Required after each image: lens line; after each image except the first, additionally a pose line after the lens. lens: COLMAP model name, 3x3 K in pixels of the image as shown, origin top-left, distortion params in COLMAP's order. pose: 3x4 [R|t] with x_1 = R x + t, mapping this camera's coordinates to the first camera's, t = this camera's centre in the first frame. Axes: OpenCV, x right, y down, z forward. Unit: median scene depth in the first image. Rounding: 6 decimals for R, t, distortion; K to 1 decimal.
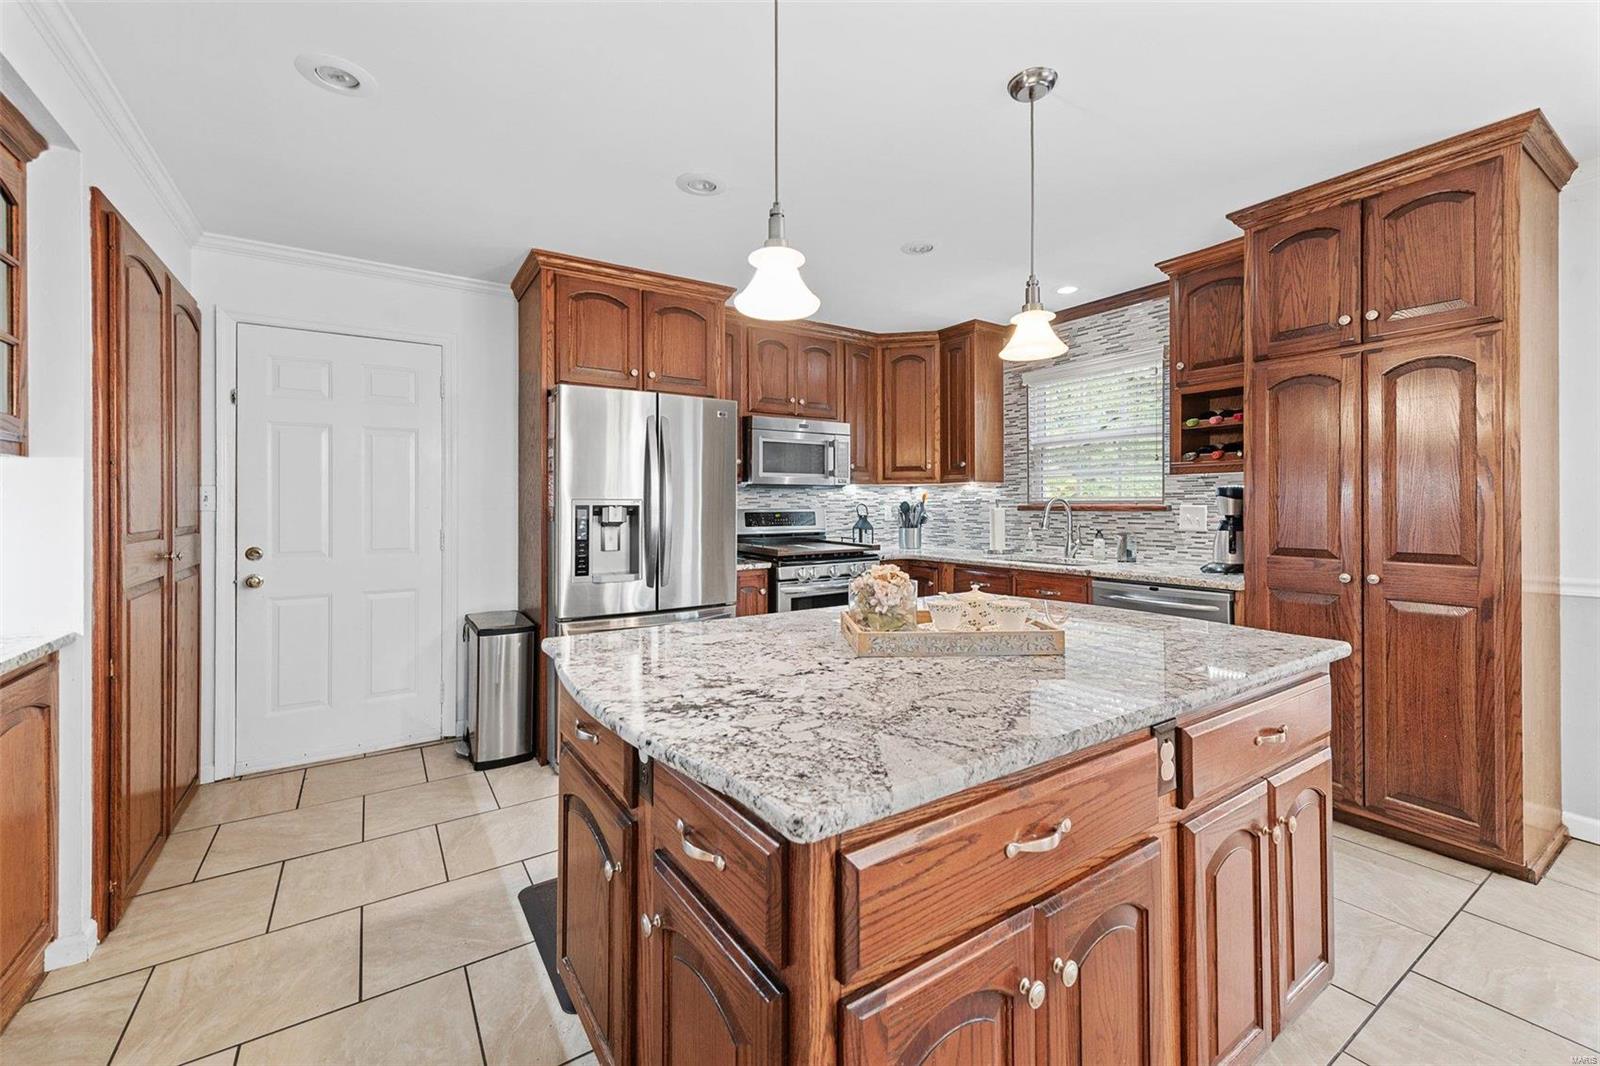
lens RADIAL K [[646.0, 0, 787.3], [0, 646.0, 508.6], [0, 0, 1]] dist [0.017279, -0.003310]
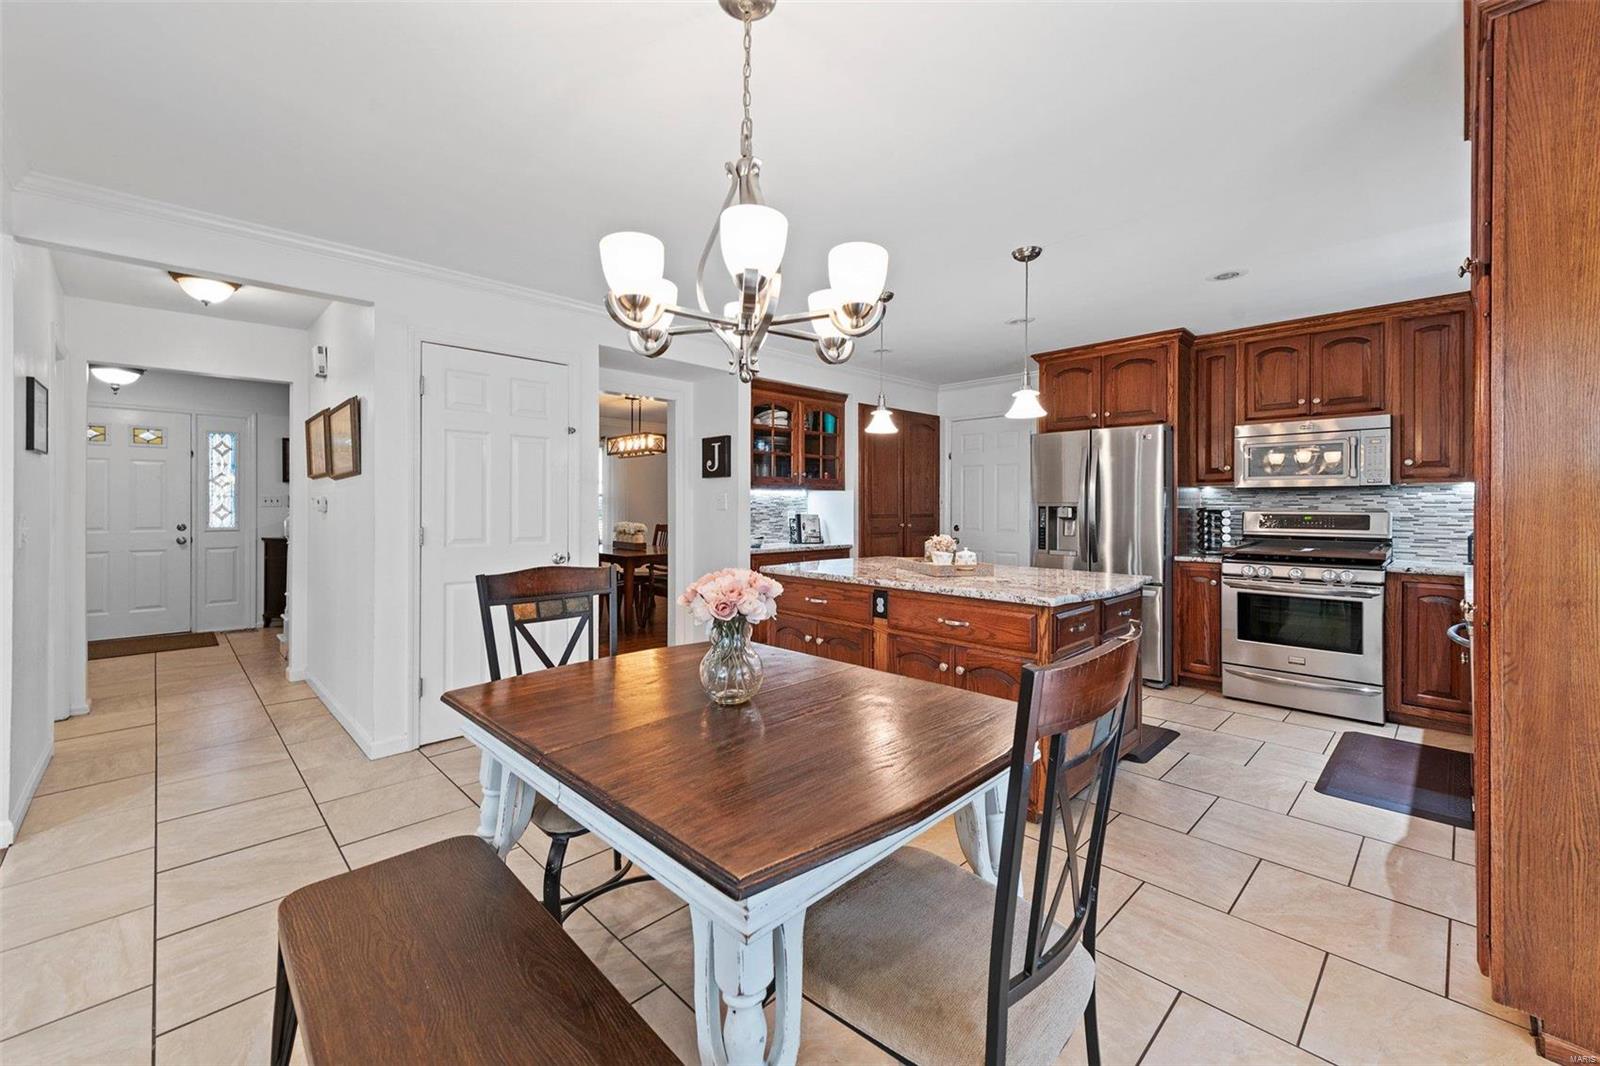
lens RADIAL K [[646.0, 0, 796.0], [0, 646.0, 510.8], [0, 0, 1]] dist [0.017279, -0.003310]
pose [[0.202043, 0.011454, -0.979310, 1.086135], [-0.009995, 0.999904, 0.009633, -0.002932], [0.979326, 0.007842, 0.202138, 0.054668]]
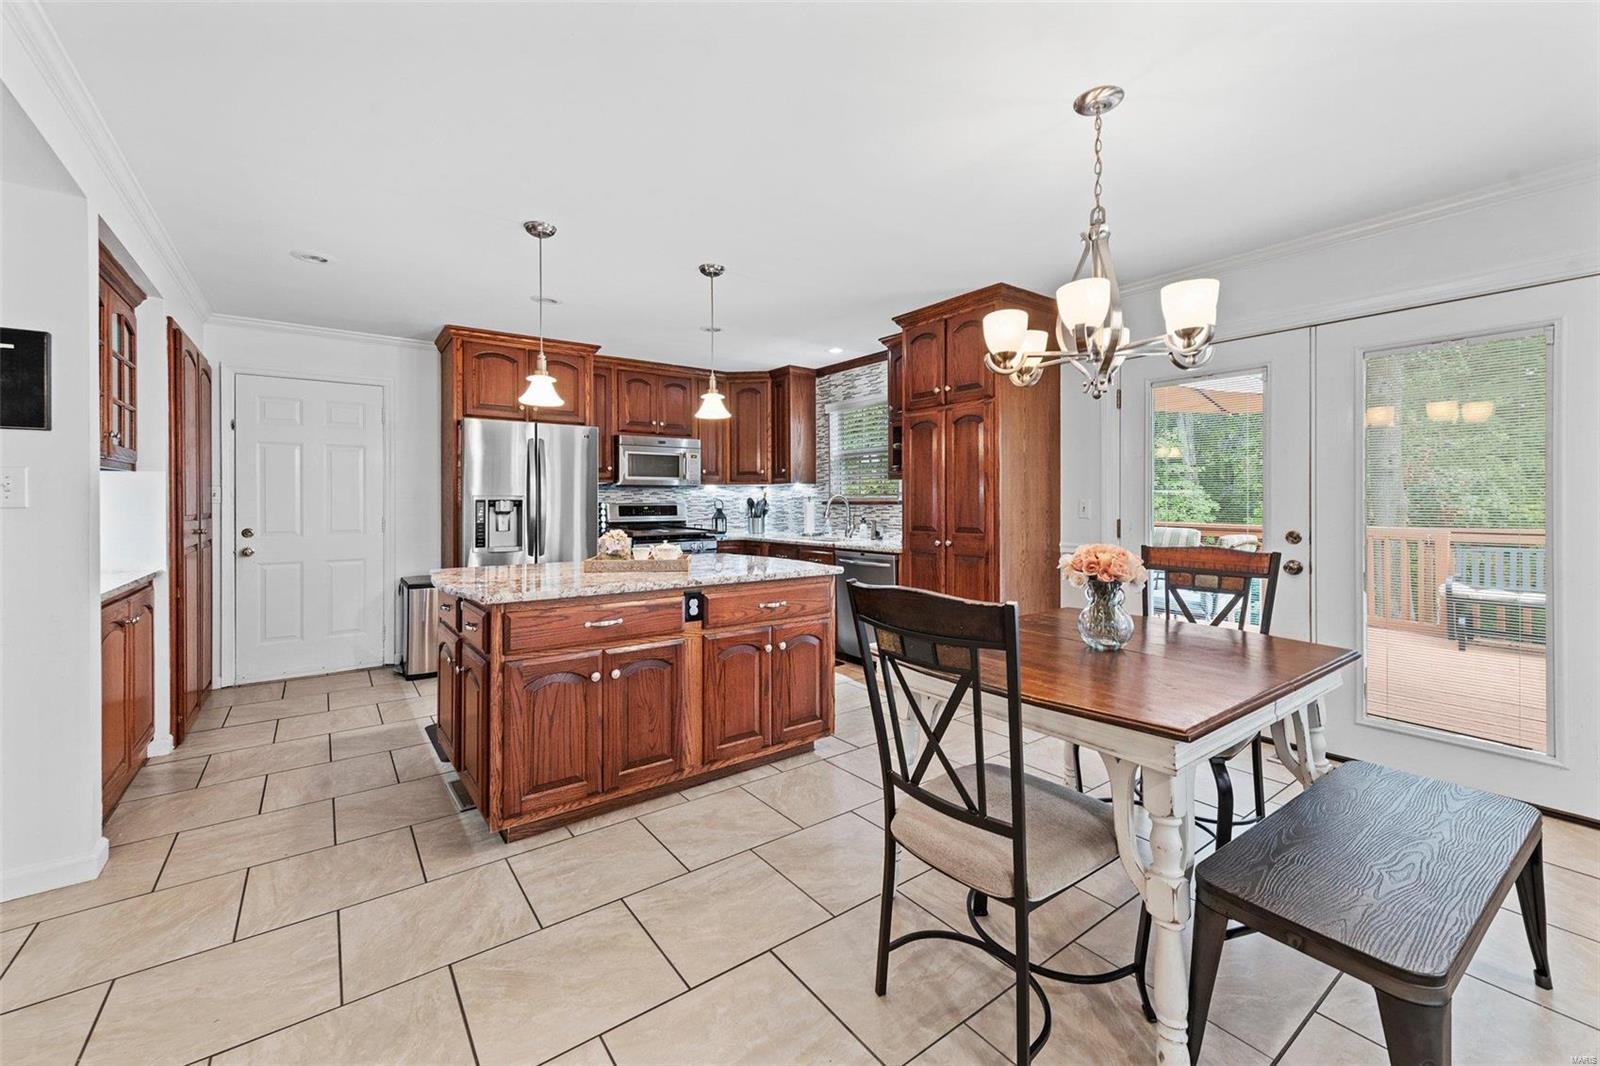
lens RADIAL K [[646.0, 0, 792.8], [0, 646.0, 509.4], [0, 0, 1]] dist [0.017279, -0.003310]
pose [[0.998423, 0.000293, 0.056130, 0.291047], [-0.000611, 0.999984, 0.005650, 0.007721], [-0.056127, -0.005675, 0.998407, -0.483426]]
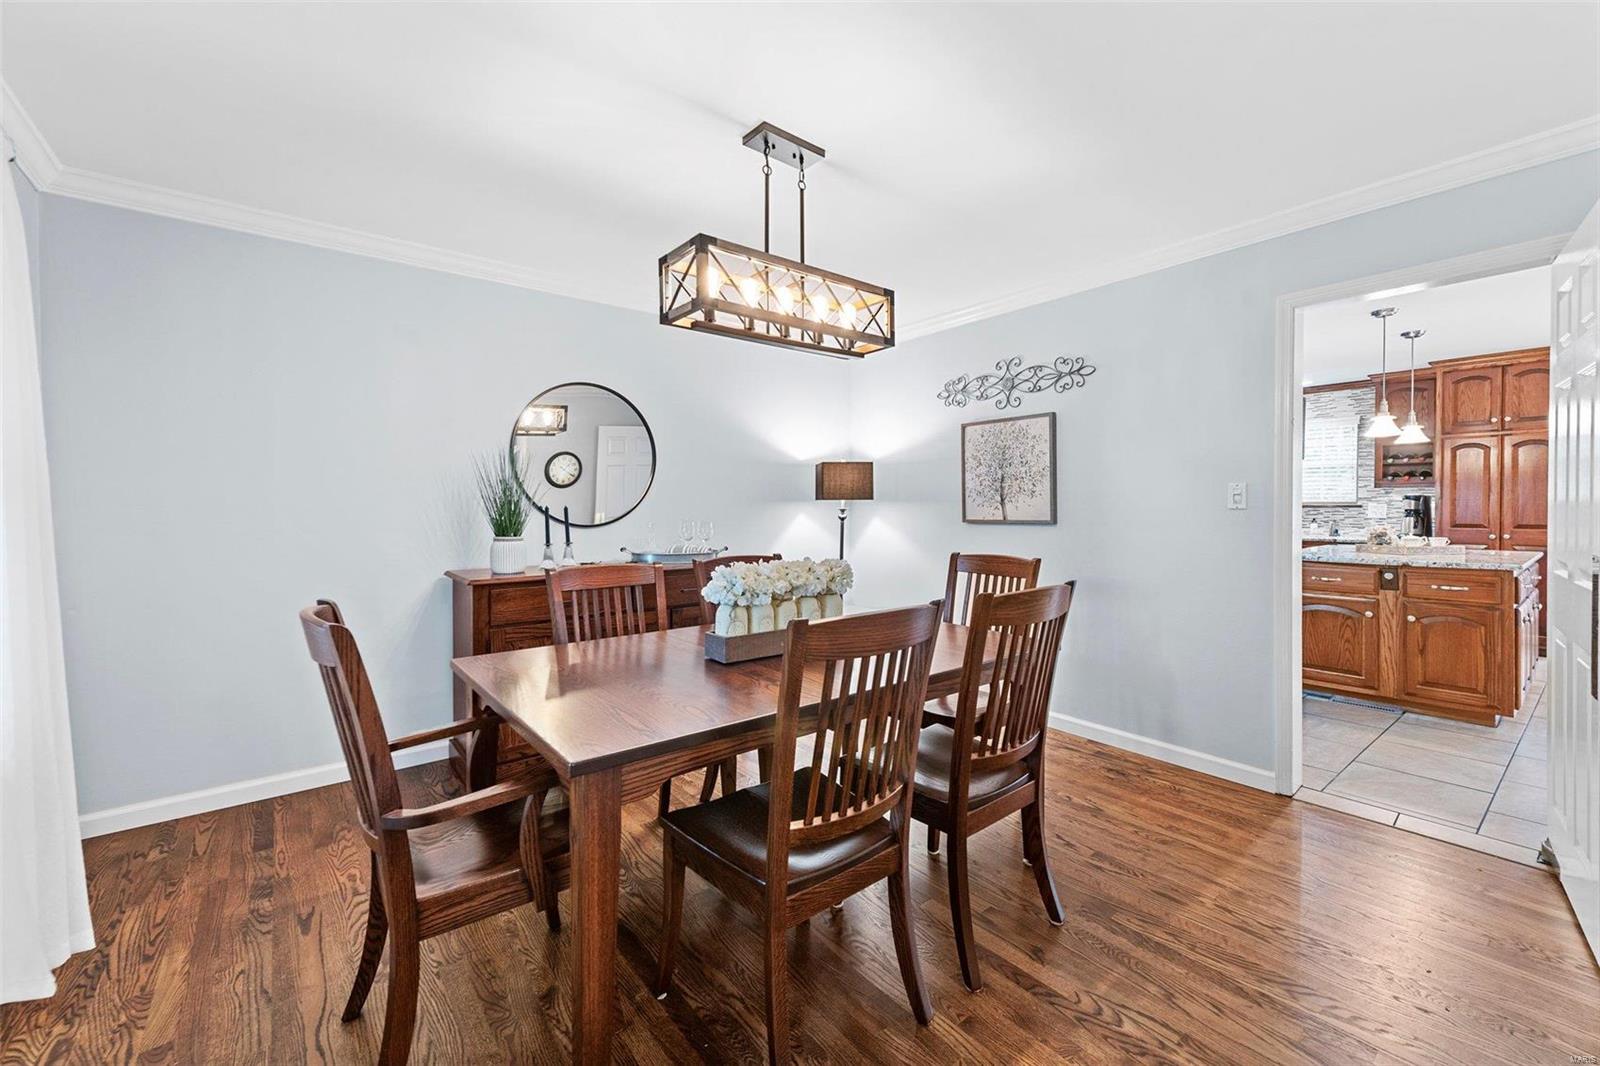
lens RADIAL K [[646.0, 0, 817.8], [0, 646.0, 513.7], [0, 0, 1]] dist [0.017279, -0.003310]
pose [[0.993449, 0.000250, 0.114280, -1.236134], [-0.000881, 0.999985, 0.005473, 0.013865], [-0.114277, -0.005538, 0.993433, -0.695407]]
